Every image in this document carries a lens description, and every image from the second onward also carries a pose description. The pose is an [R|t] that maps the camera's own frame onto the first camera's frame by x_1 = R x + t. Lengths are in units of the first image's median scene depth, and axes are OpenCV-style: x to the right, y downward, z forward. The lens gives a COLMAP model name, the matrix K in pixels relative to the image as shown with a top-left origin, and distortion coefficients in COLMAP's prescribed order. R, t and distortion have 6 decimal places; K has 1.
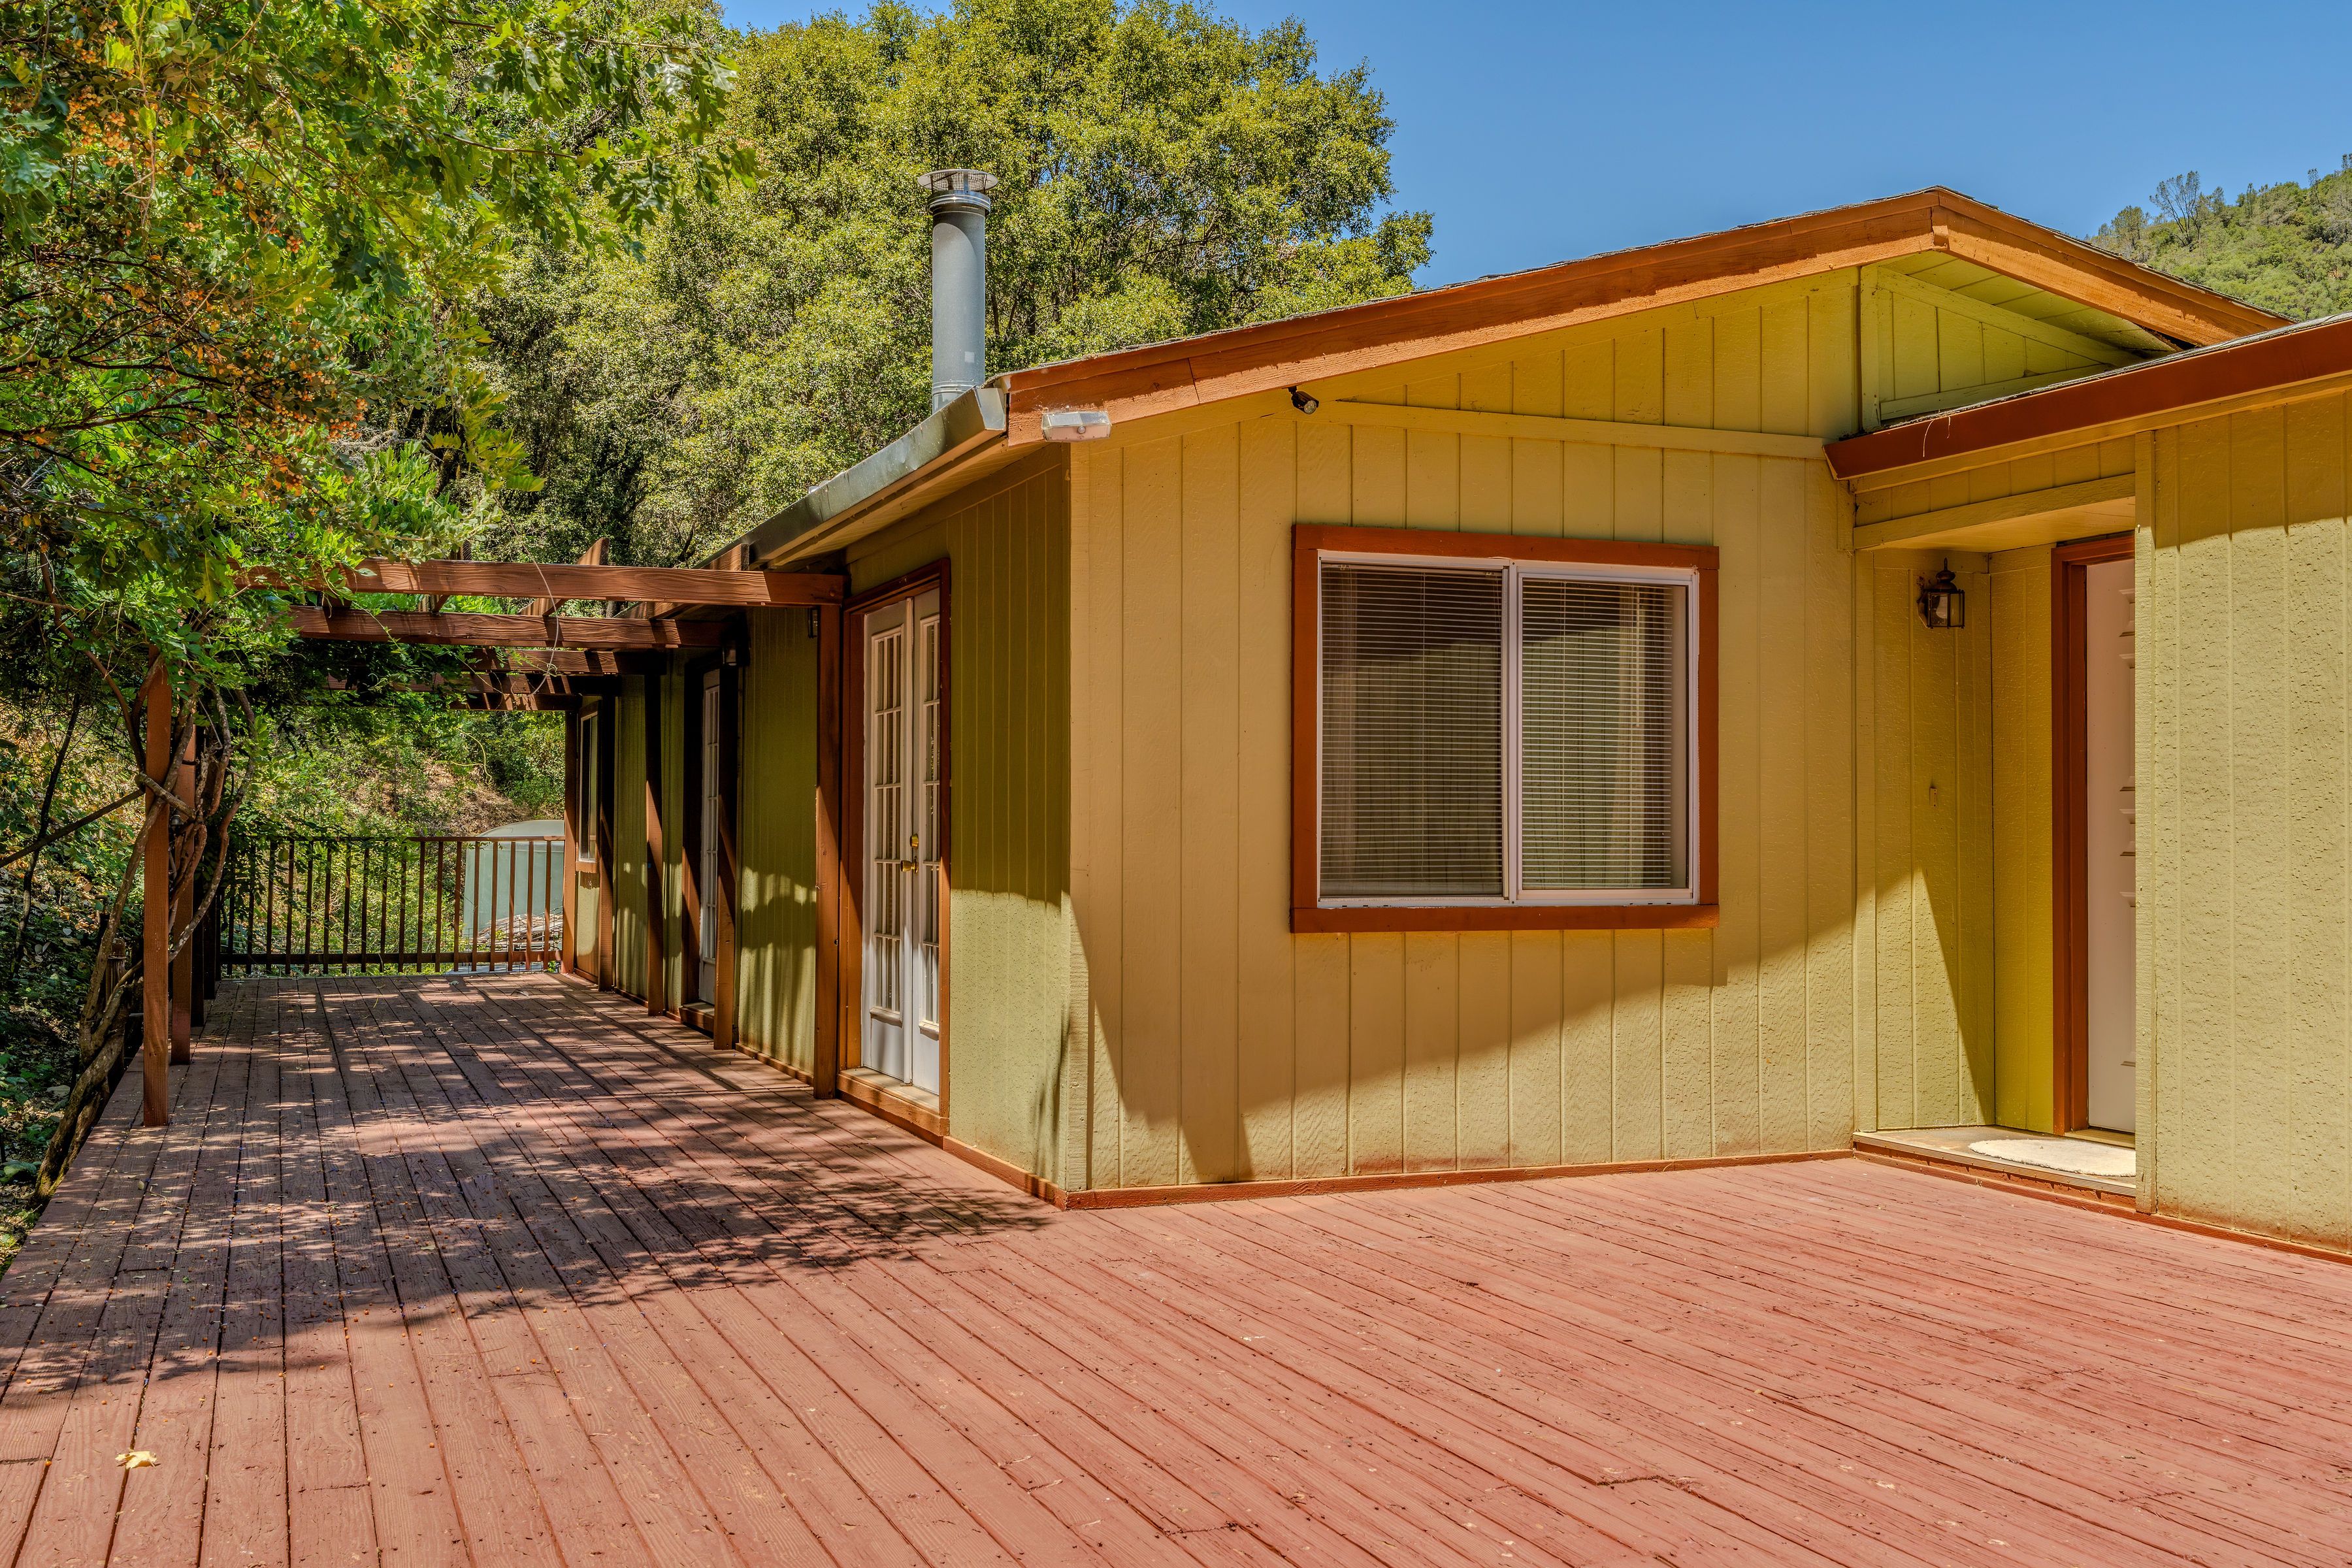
lens RADIAL K [[2285.1, 0, 1182.0], [0, 2285.1, 782.7], [0, 0, 1]] dist [0.008479, 0.003001]
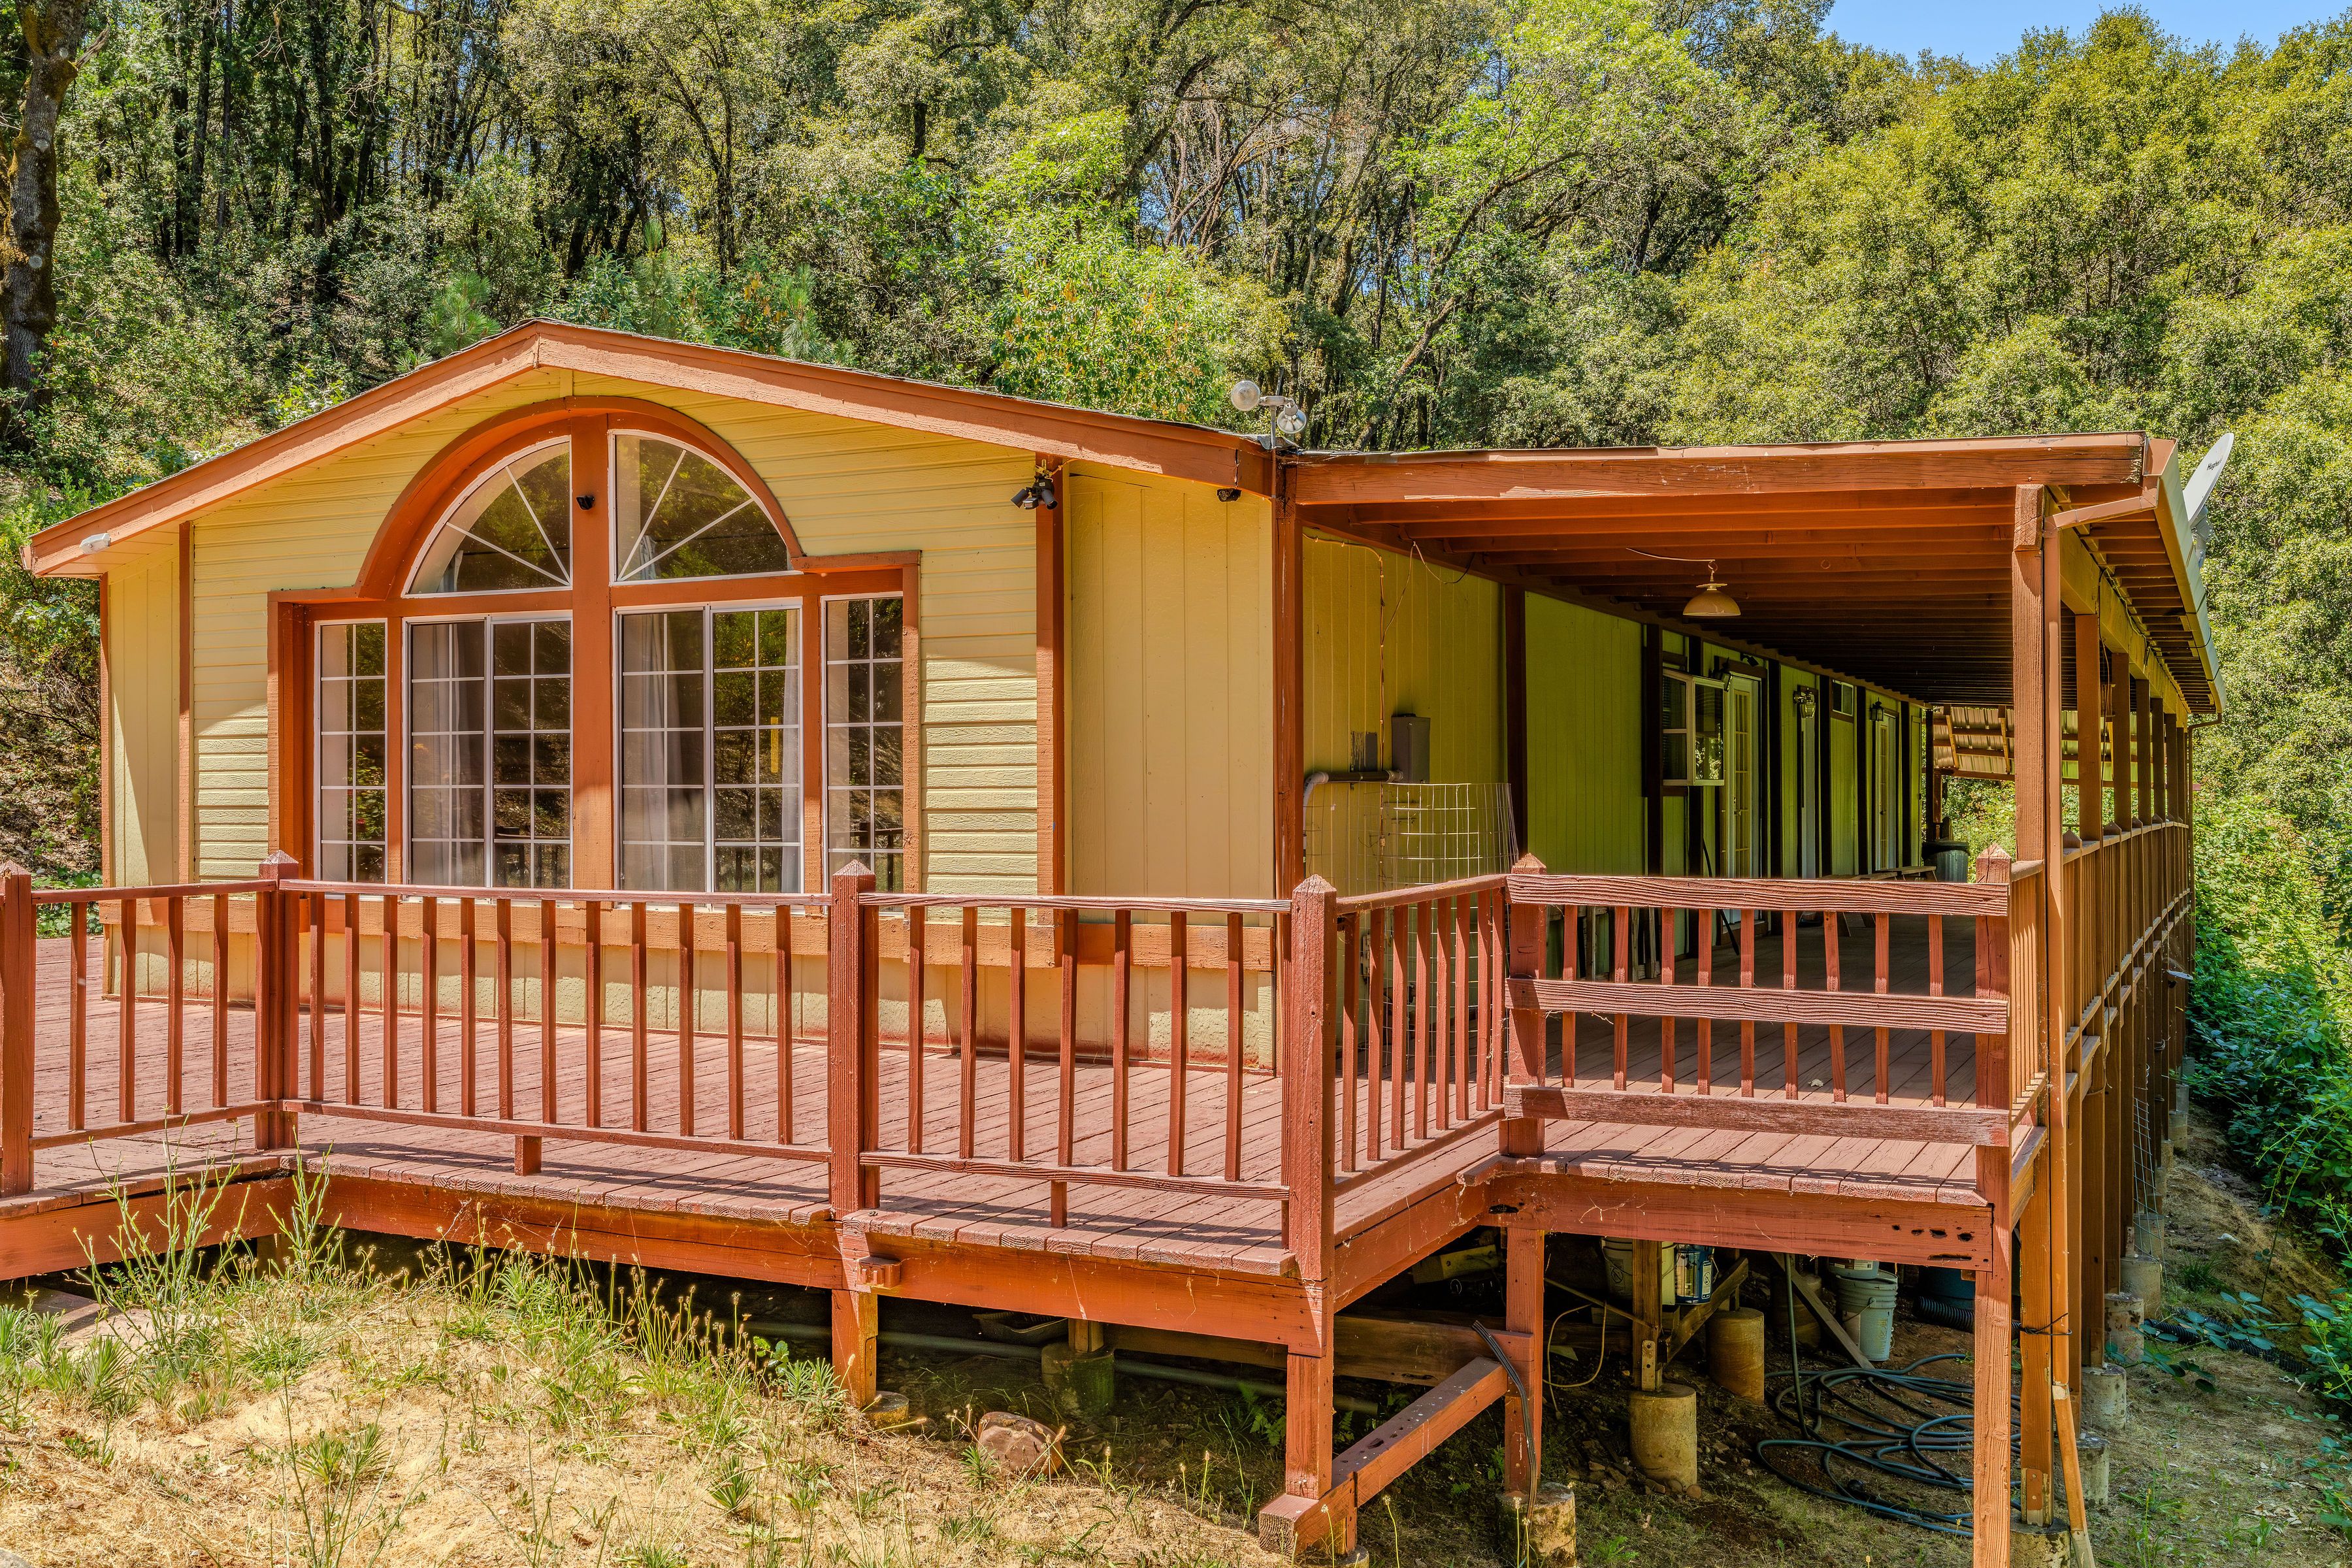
lens RADIAL K [[2089.9, 0, 1227.3], [0, 2089.9, 803.7], [0, 0, 1]] dist [0.008026, 0.005066]
pose [[0.675390, -0.006388, -0.737433, 2.051322], [0.022617, 0.999672, 0.012055, 0.012084], [0.737114, -0.024820, 0.675312, -0.102445]]
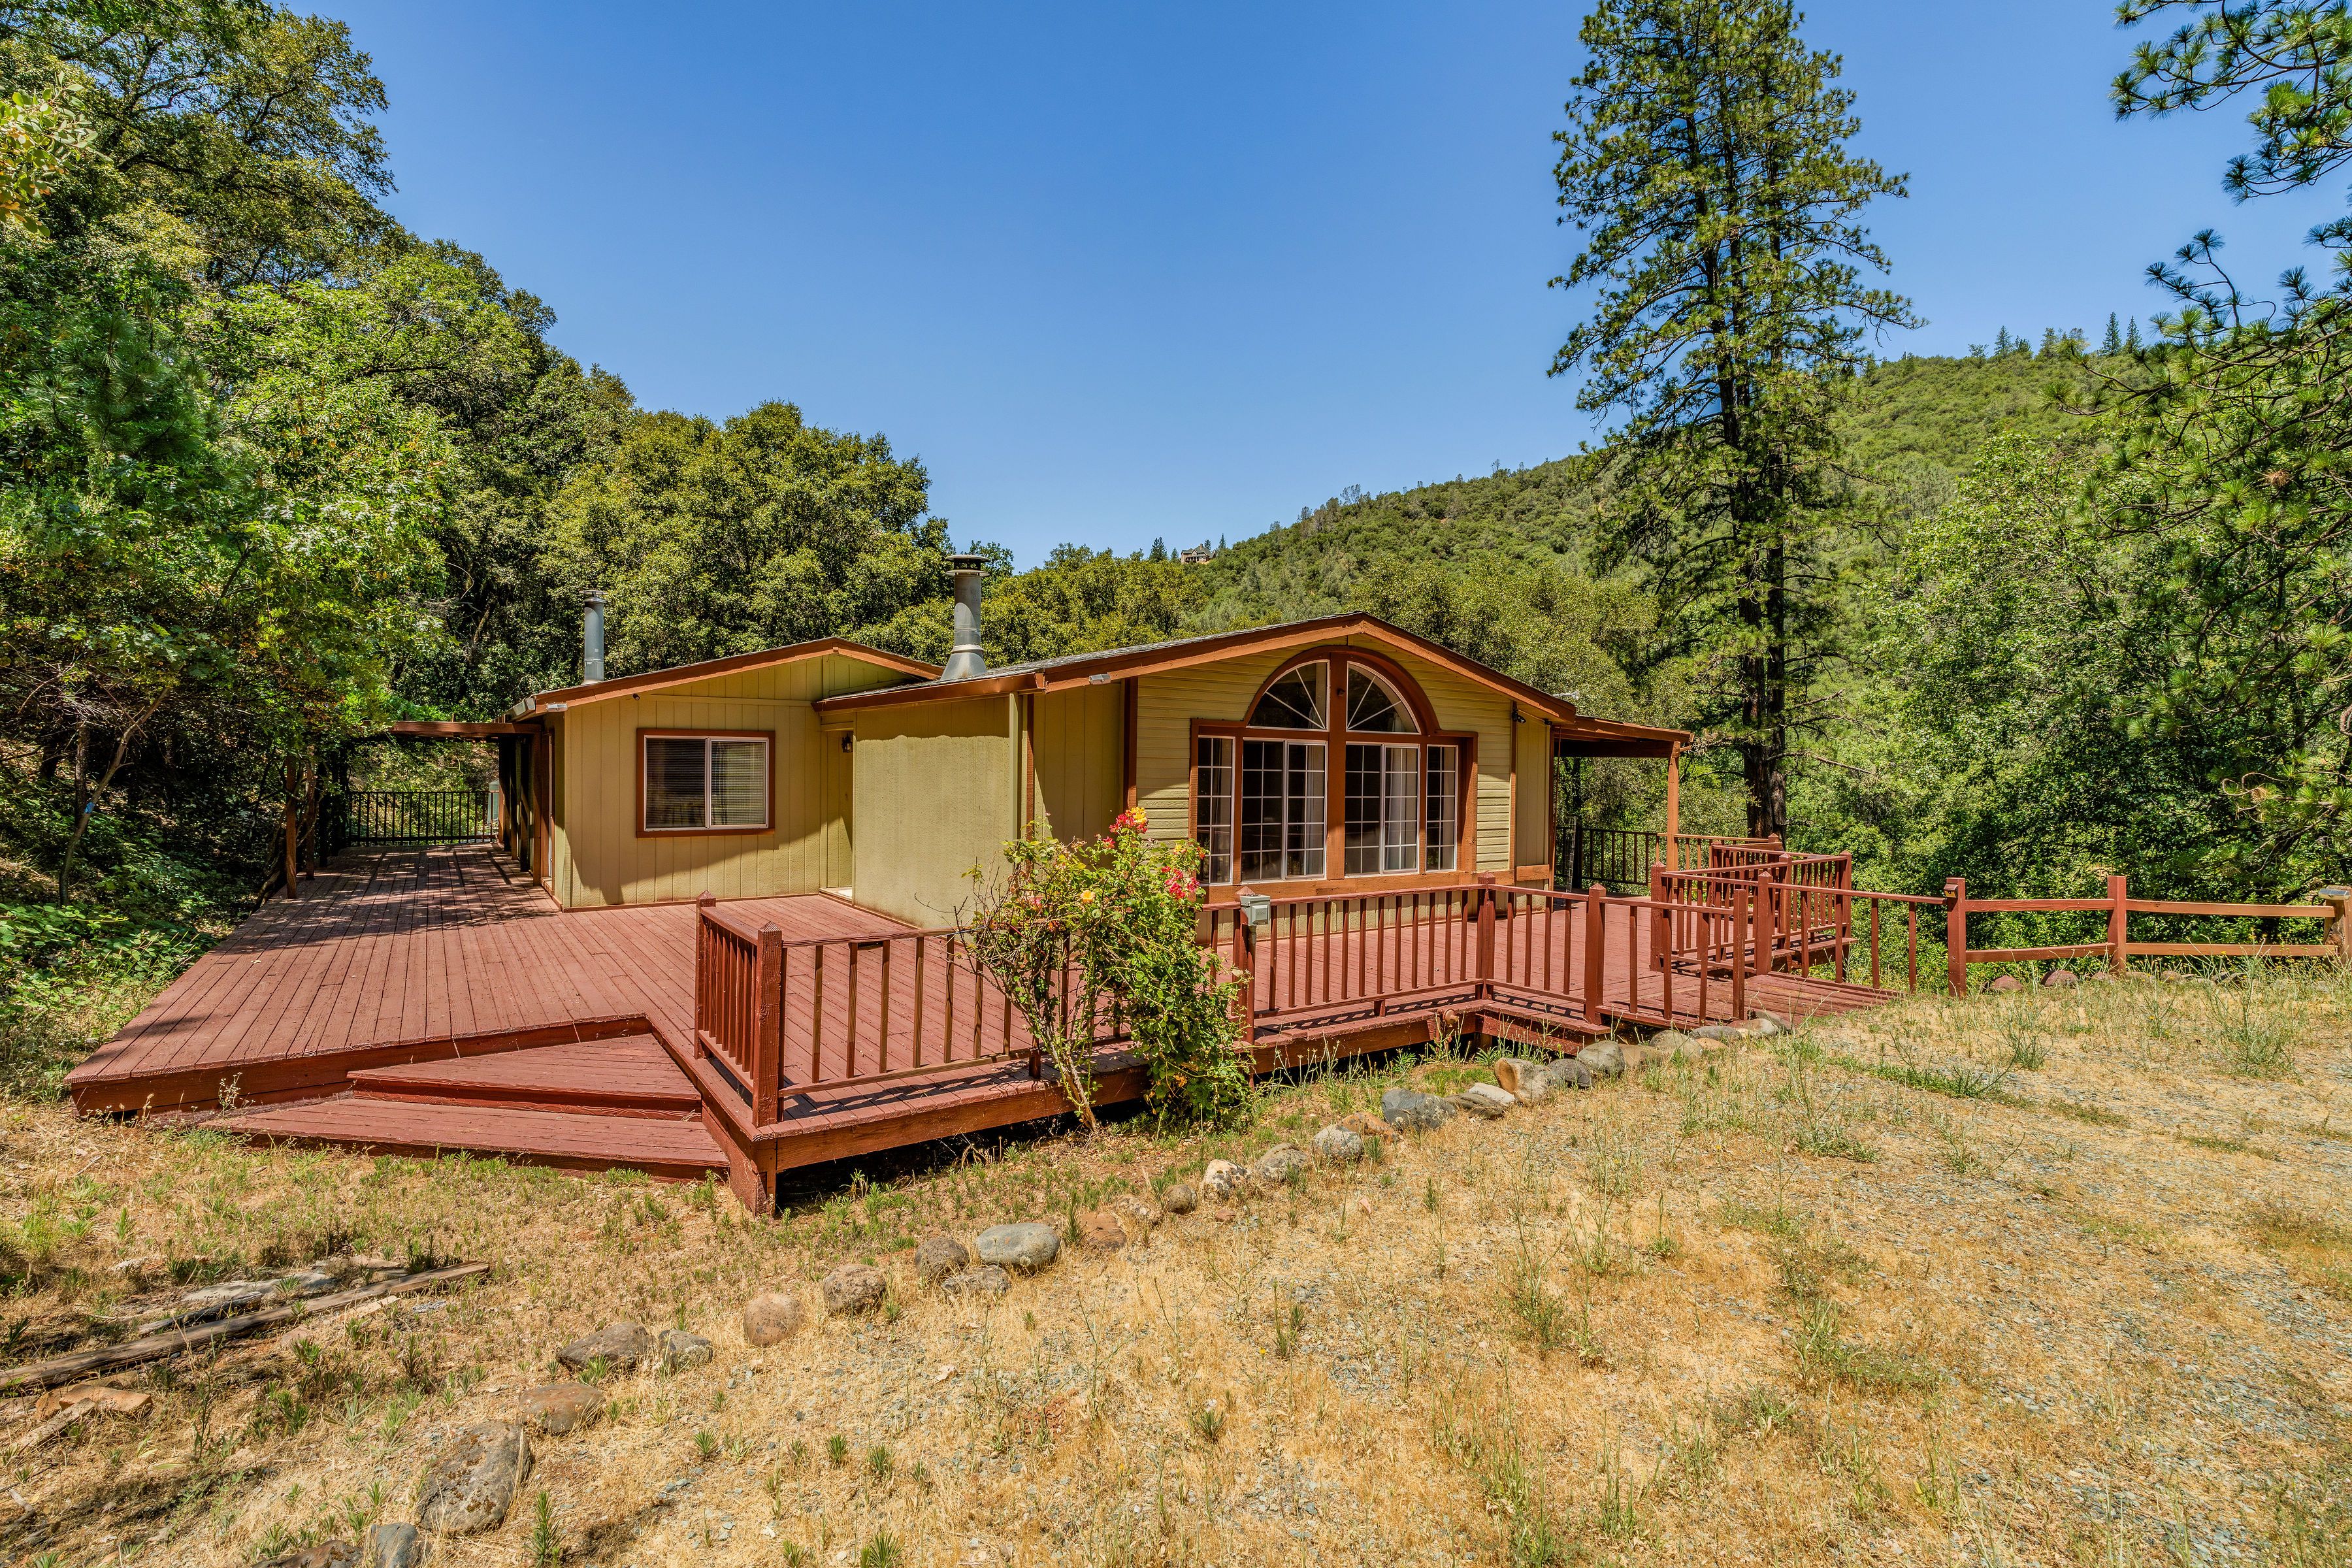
lens RADIAL K [[1065.3, 0, 1173.6], [0, 1065.3, 776.8], [0, 0, 1]] dist [-0.001298, 0.000695]
pose [[0.973628, 0.002373, 0.228129, 0.450405], [-0.009886, 0.999446, 0.031795, -0.087313], [-0.227927, -0.033212, 0.973112, -0.792551]]
